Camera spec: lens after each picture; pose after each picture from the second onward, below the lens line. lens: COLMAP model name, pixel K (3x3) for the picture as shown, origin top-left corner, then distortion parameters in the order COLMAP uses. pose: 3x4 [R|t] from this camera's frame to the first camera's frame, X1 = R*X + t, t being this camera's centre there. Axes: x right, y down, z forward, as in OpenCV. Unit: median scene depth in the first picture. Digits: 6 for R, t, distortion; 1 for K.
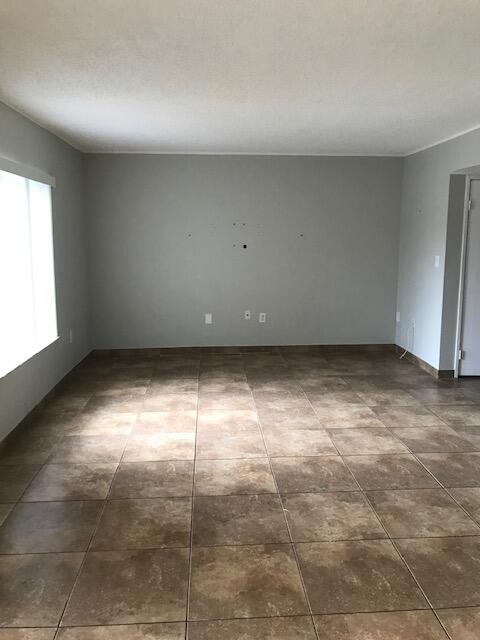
lens RADIAL K [[525.2, 0, 240.0], [0, 525.2, 320.0], [0, 0, 1]] dist [0.013381, -0.007424]
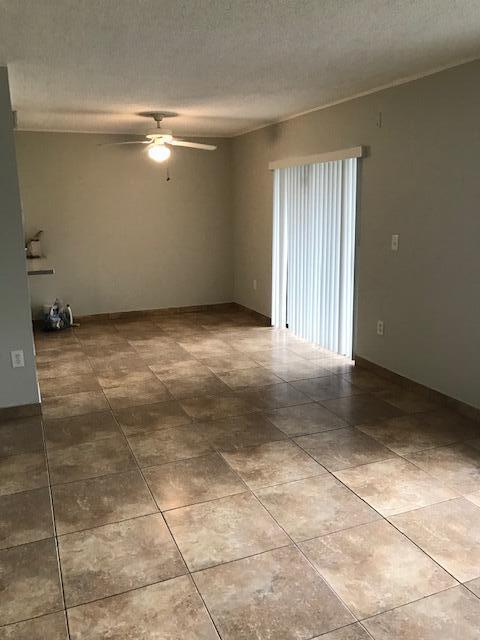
lens RADIAL K [[525.2, 0, 240.0], [0, 525.2, 320.0], [0, 0, 1]] dist [0.013381, -0.007424]
pose [[-0.944966, 0.083264, -0.316397, 0.317061], [-0.041160, 0.929134, 0.367445, -0.285167], [0.324570, 0.360246, -0.874573, 1.692535]]
